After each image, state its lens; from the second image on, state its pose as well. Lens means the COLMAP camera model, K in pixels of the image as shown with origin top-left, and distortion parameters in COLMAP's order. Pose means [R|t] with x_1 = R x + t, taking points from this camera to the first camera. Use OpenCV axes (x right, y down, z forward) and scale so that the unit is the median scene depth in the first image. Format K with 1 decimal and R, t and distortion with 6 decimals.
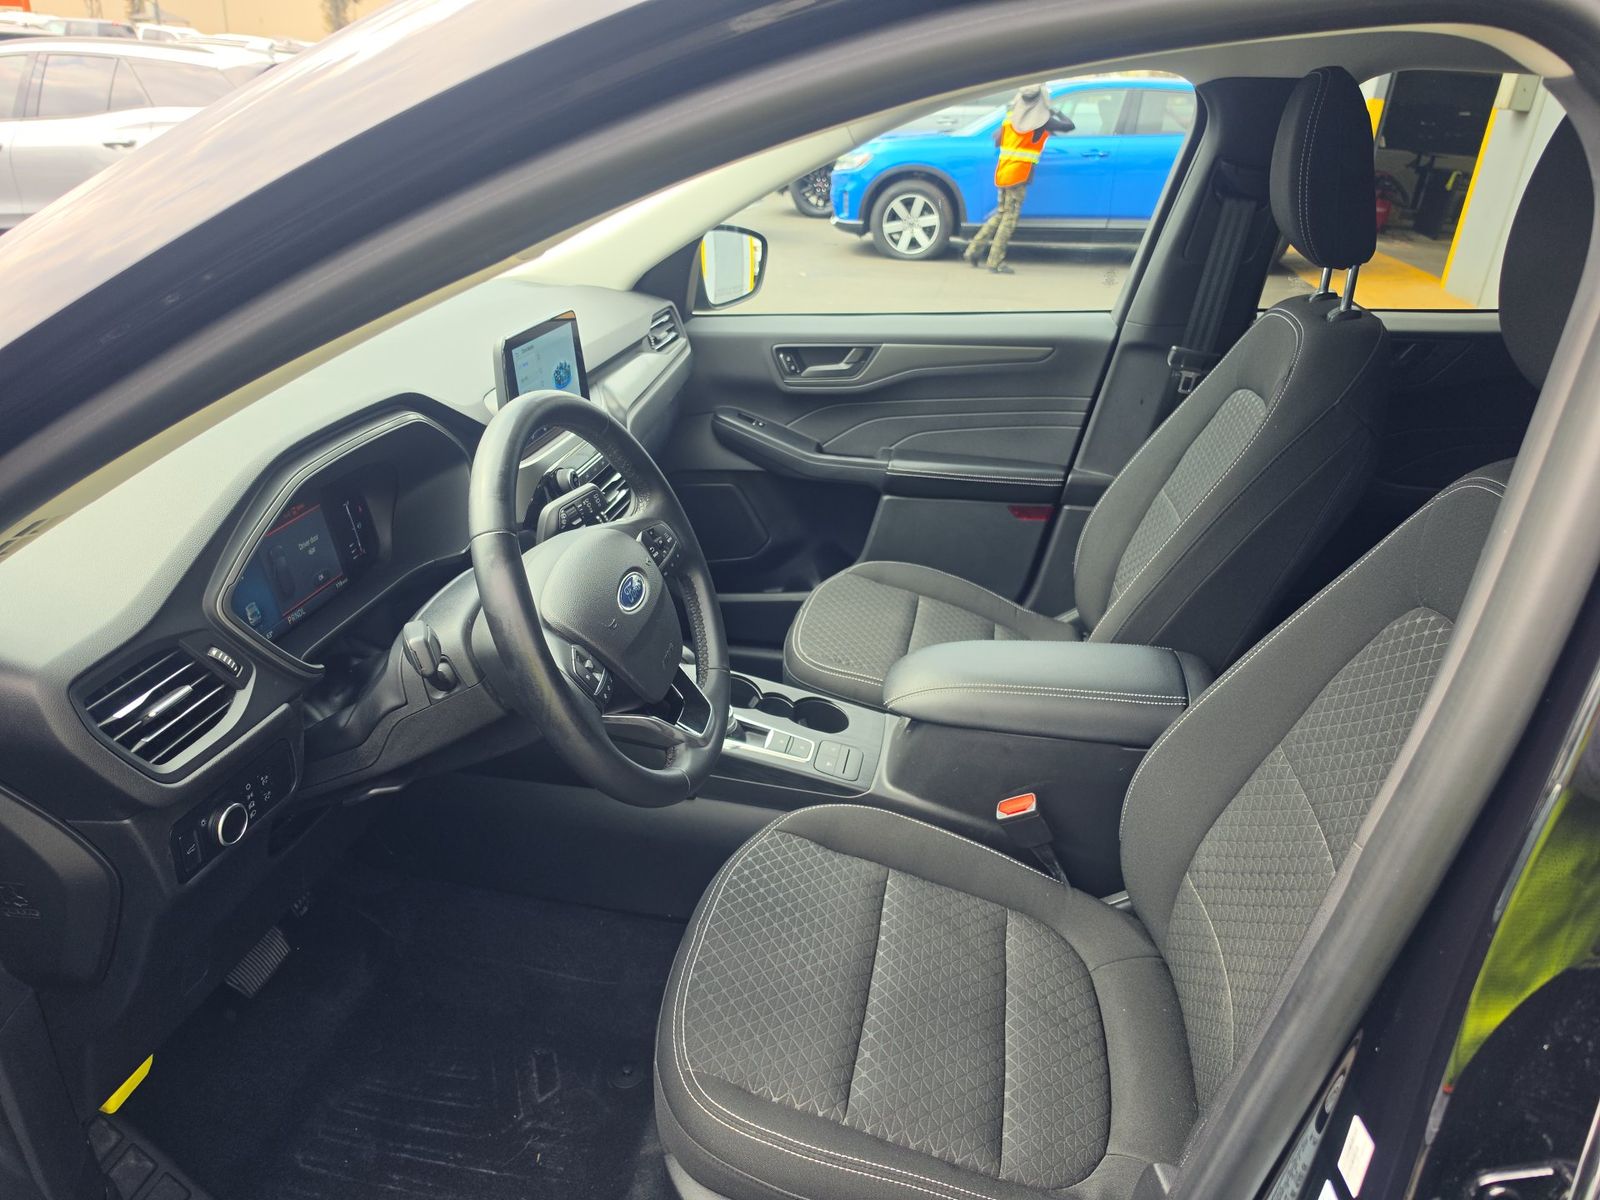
lens RADIAL K [[1087.4, 0, 828.8], [0, 1087.4, 603.2], [0, 0, 1]] dist [0.066749, -0.052983]
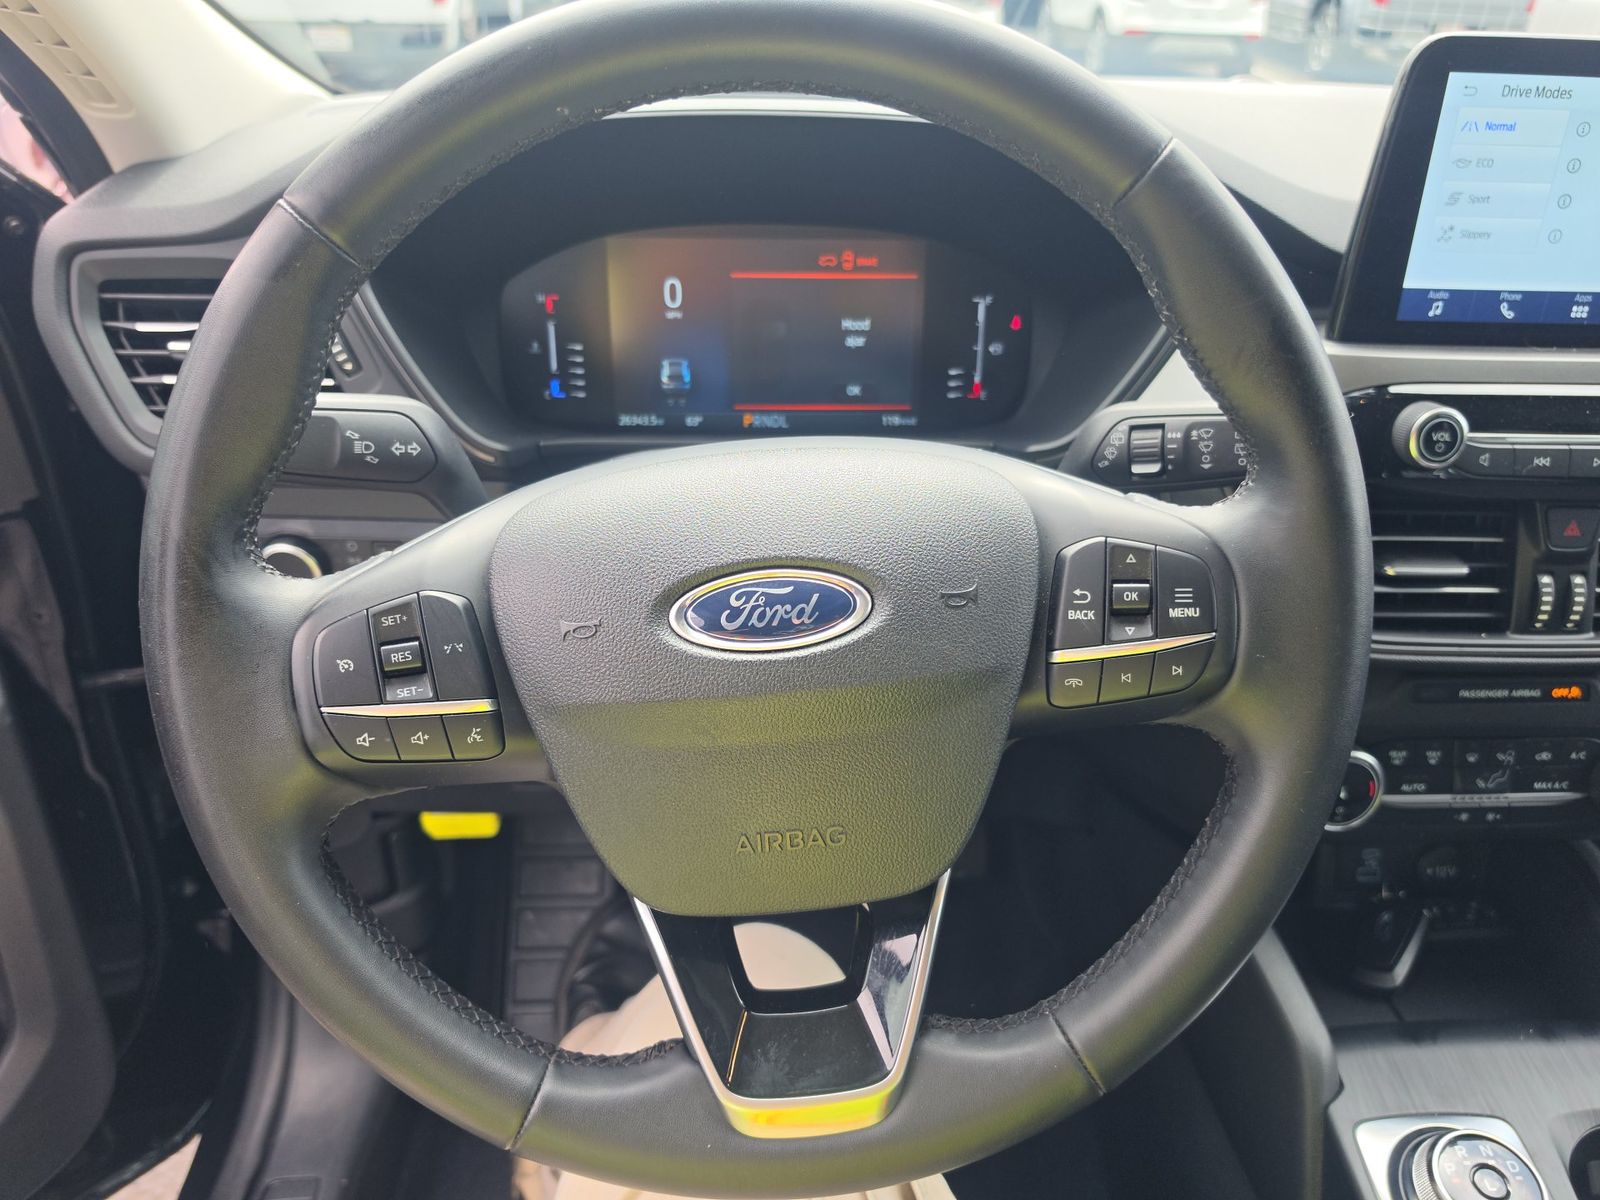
lens RADIAL K [[1126.7, 0, 829.5], [0, 1126.7, 582.6], [0, 0, 1]] dist [0.024208, -0.056509]
pose [[0.195321, 0.435326, -0.878829, 0.087152], [-0.423593, 0.845642, 0.324743, -0.098470], [0.884544, 0.308837, 0.349573, 0.628542]]
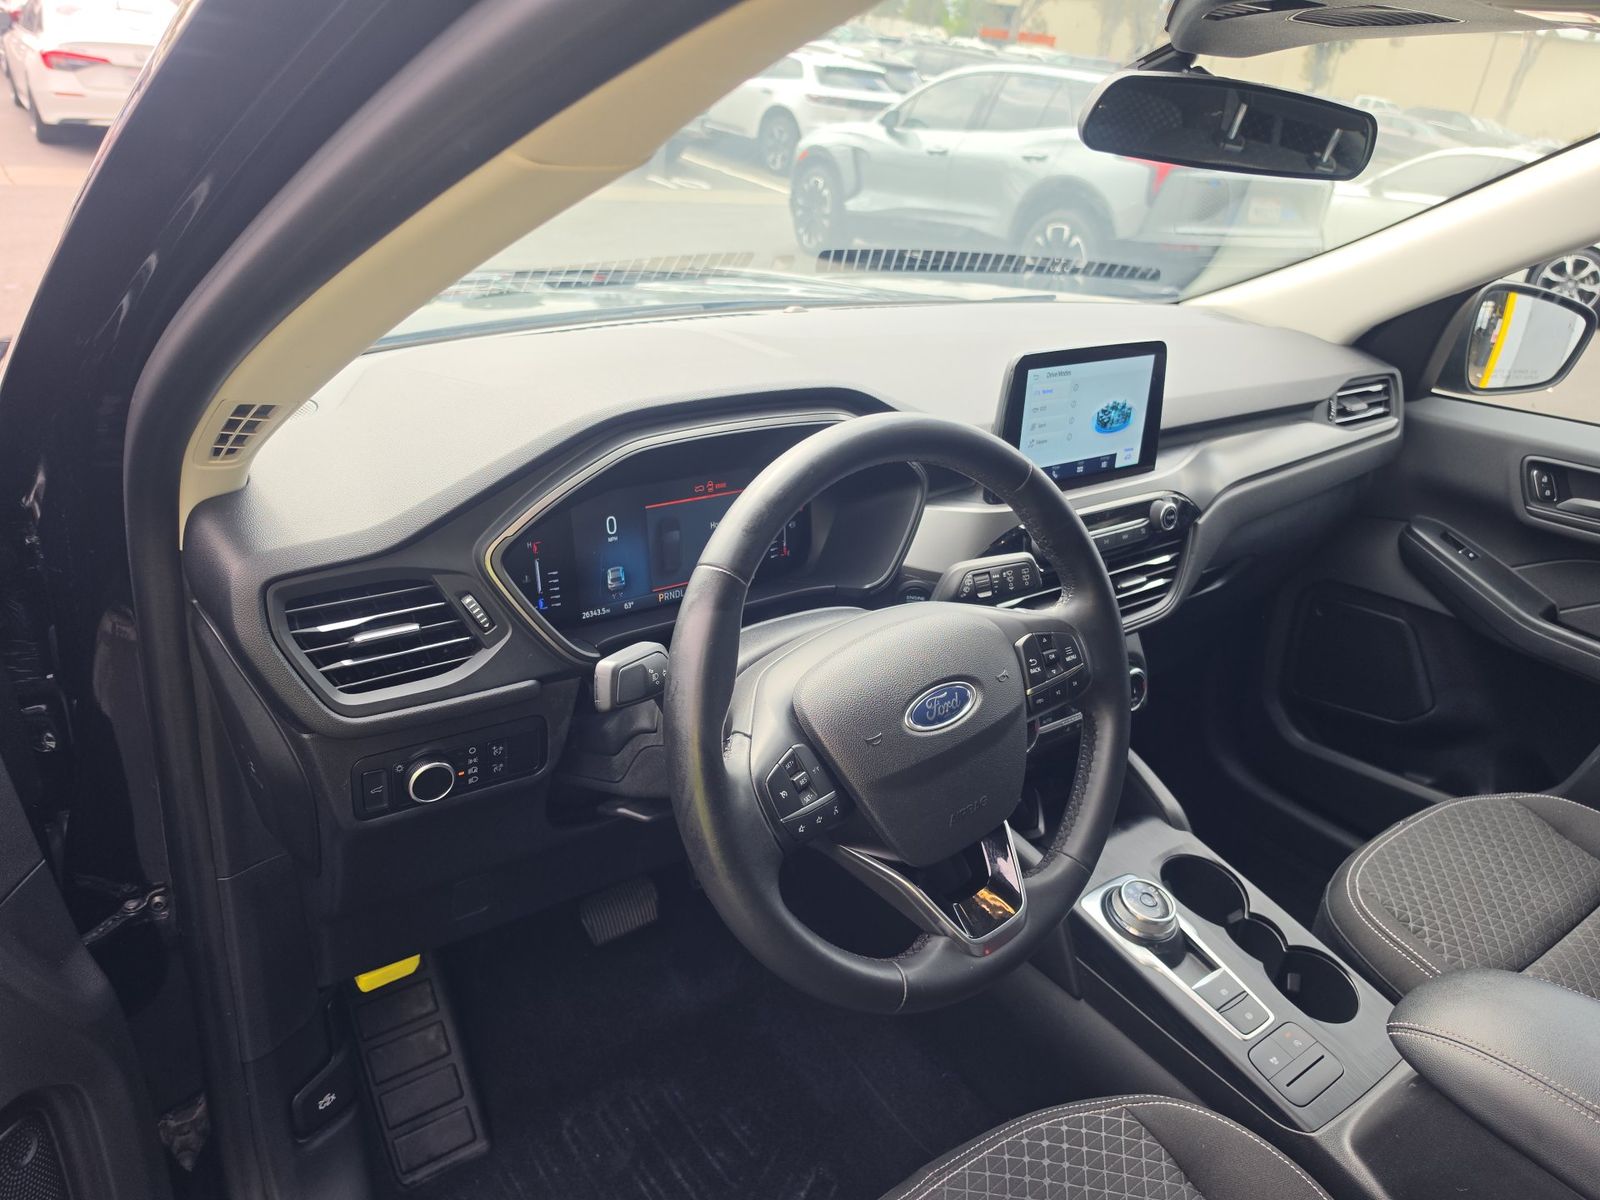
lens RADIAL K [[1126.7, 0, 829.5], [0, 1126.7, 582.6], [0, 0, 1]] dist [0.024208, -0.056509]
pose [[0.727318, 0.306017, -0.614298, 0.137745], [-0.340890, 0.937947, 0.063636, -0.077183], [0.595652, 0.163124, 0.786504, 0.255306]]
